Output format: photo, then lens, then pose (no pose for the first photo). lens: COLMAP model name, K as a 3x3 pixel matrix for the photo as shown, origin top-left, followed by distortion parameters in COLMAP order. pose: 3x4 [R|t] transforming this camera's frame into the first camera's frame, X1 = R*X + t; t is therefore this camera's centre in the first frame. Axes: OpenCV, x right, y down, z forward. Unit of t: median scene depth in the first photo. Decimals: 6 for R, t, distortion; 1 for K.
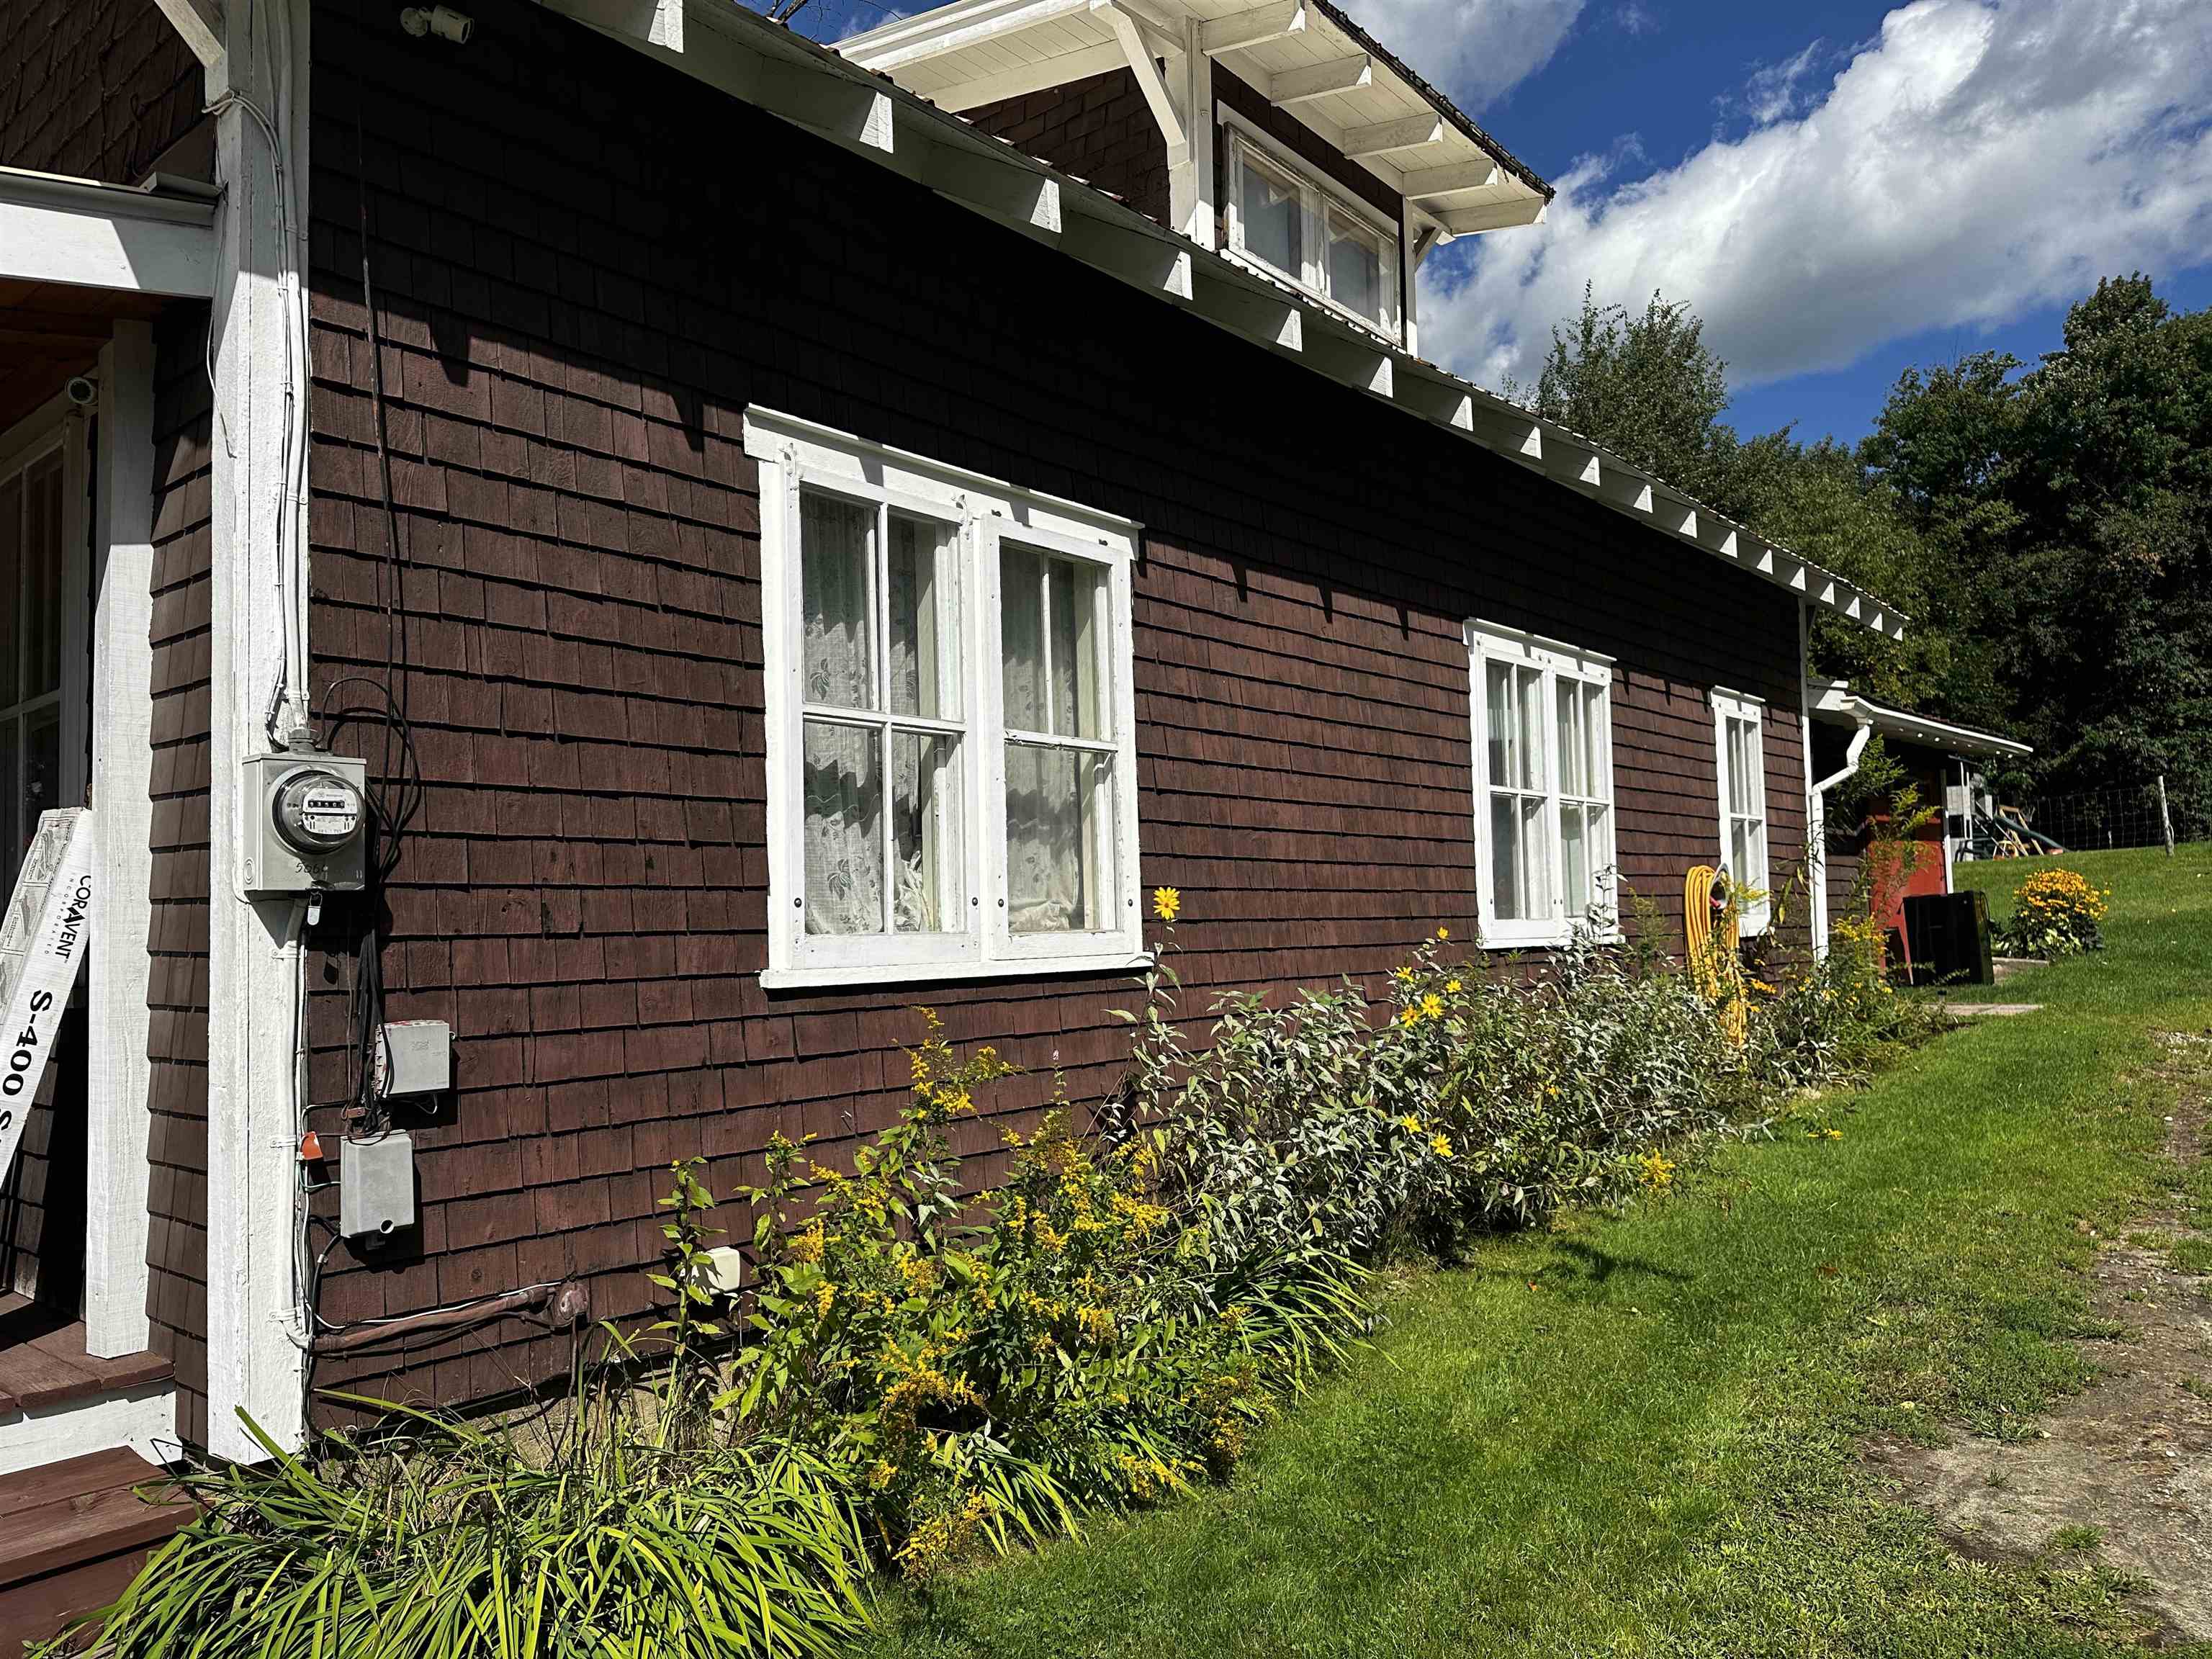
lens RADIAL K [[1570.2, 0, 1103.6], [0, 1570.2, 848.8], [0, 0, 1]] dist [0.033103, -0.007438]
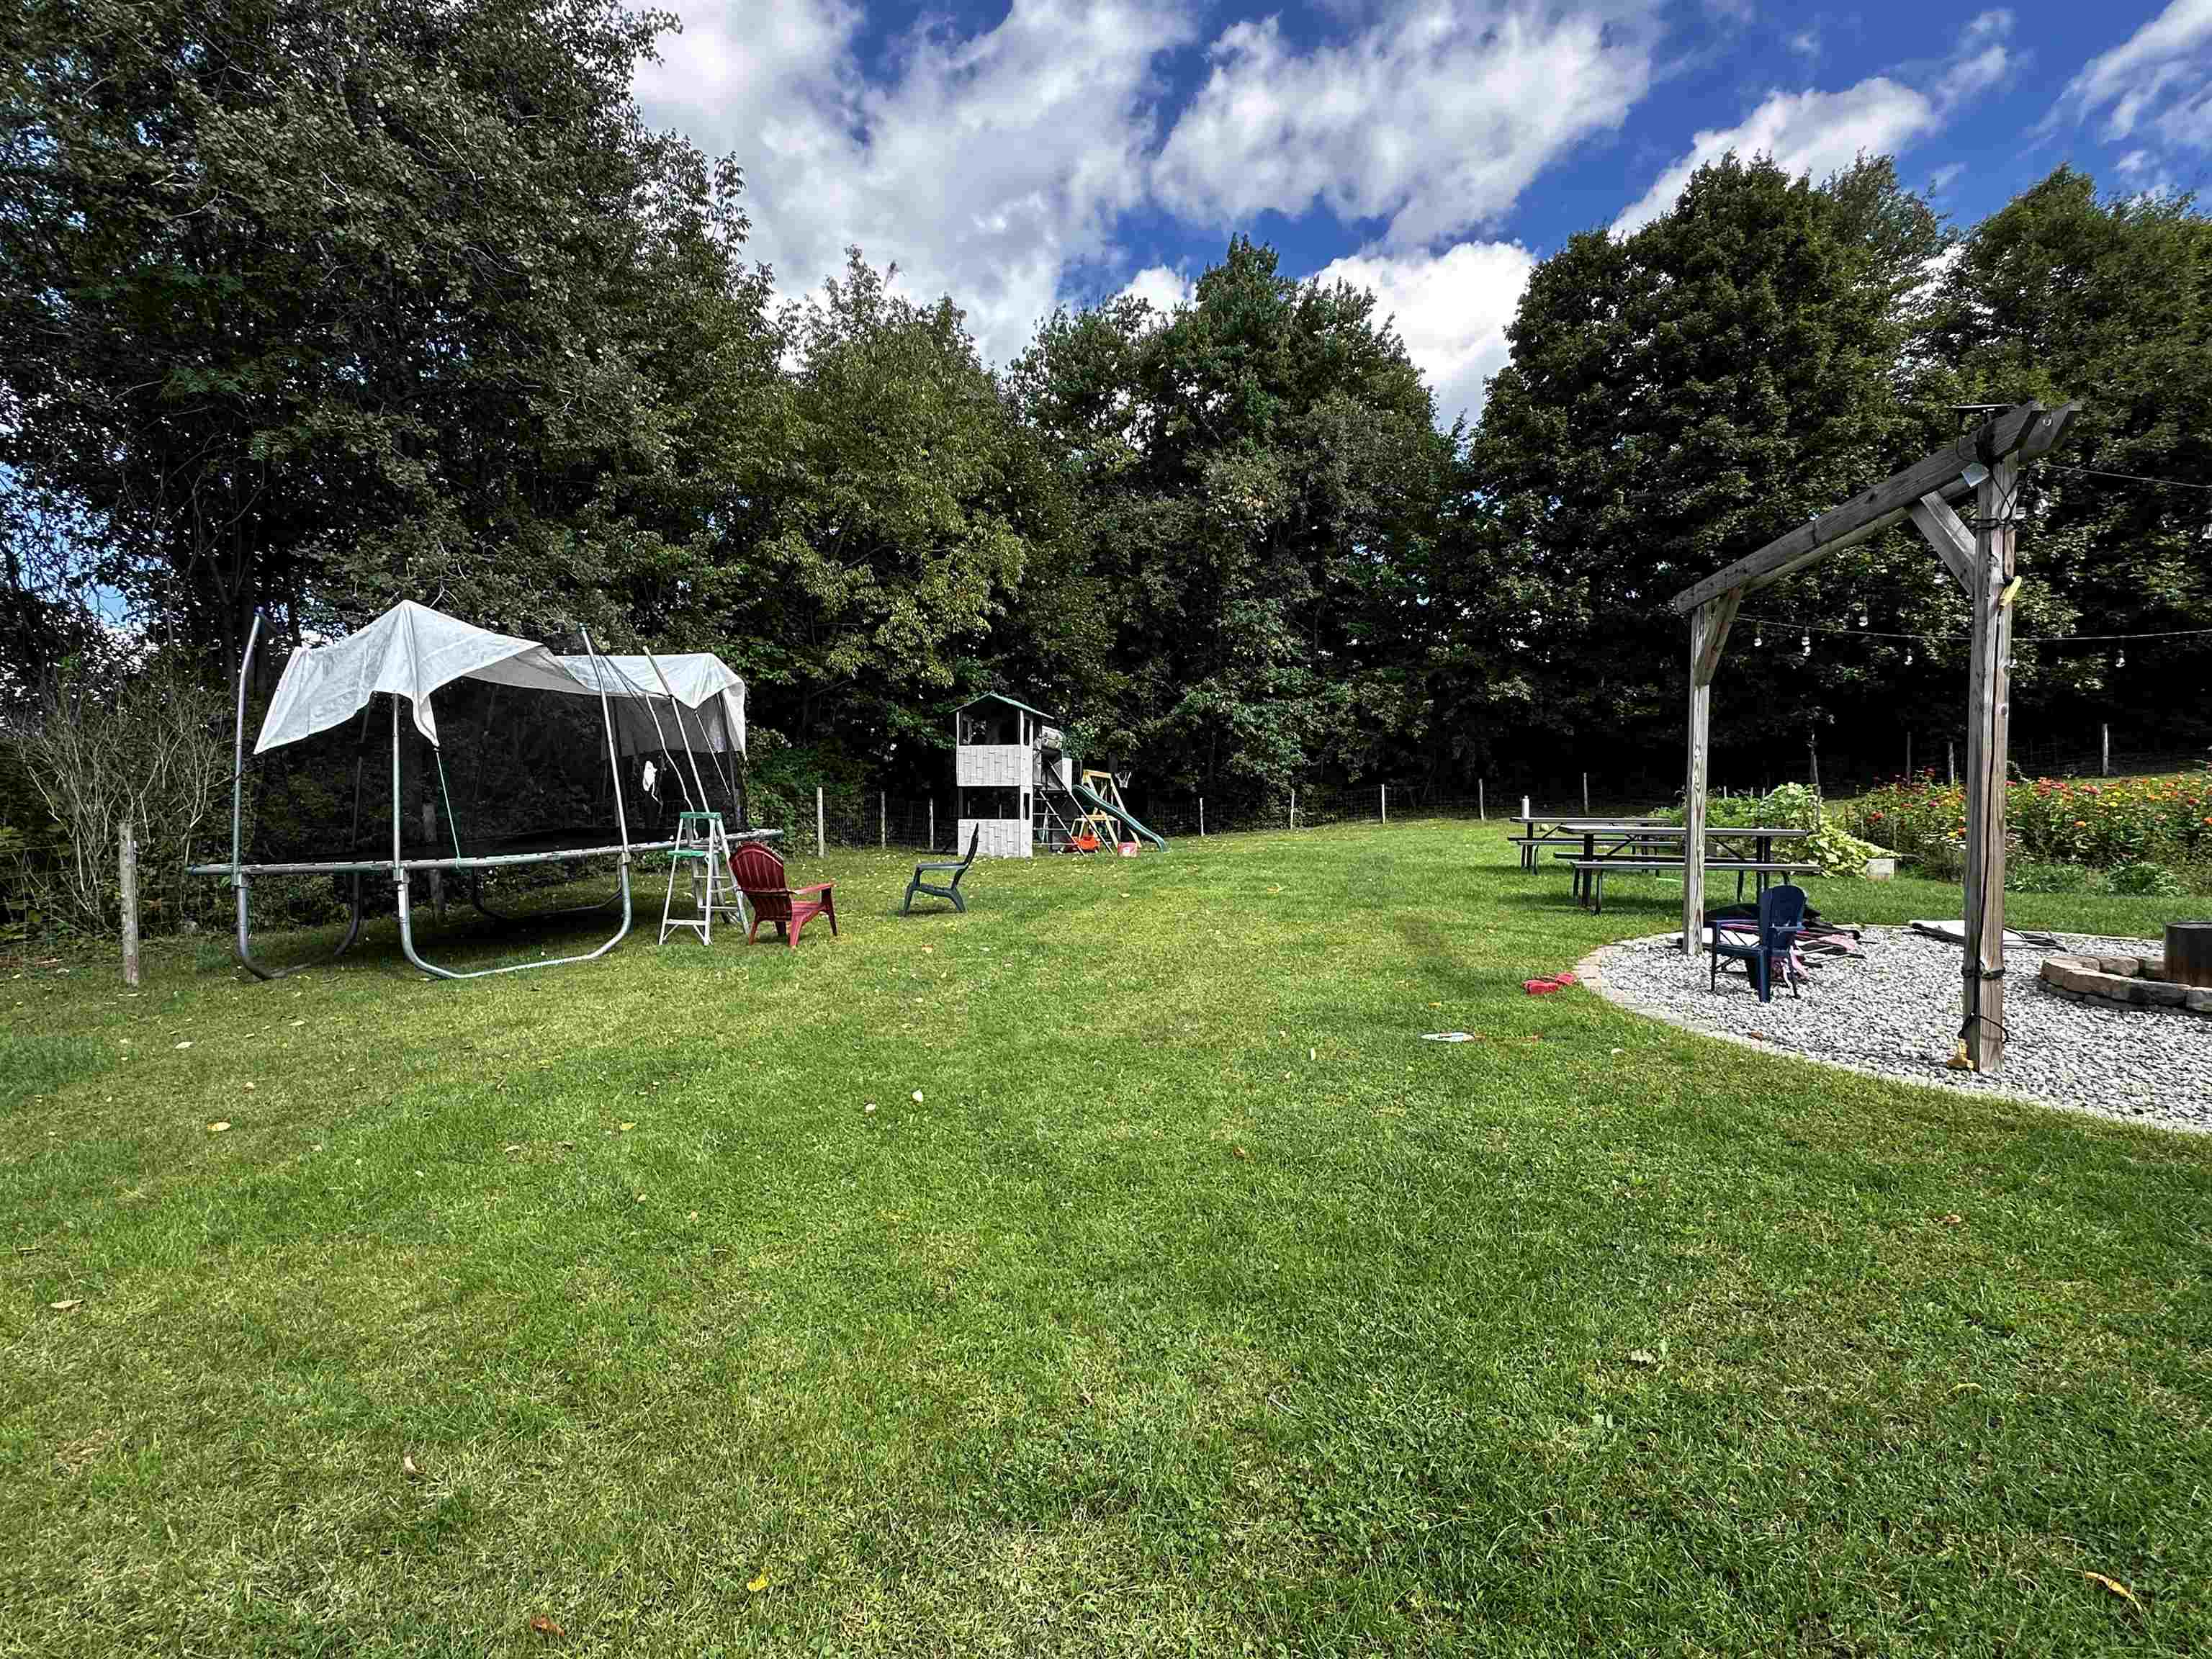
lens RADIAL K [[1094.2, 0, 1106.9], [0, 1094.2, 827.4], [0, 0, 1]] dist [-0.002592, -0.000546]
pose [[0.883514, 0.023564, 0.467811, 0.289819], [-0.051378, 0.997583, 0.046784, -0.022753], [-0.465578, -0.065370, 0.882590, 0.468235]]
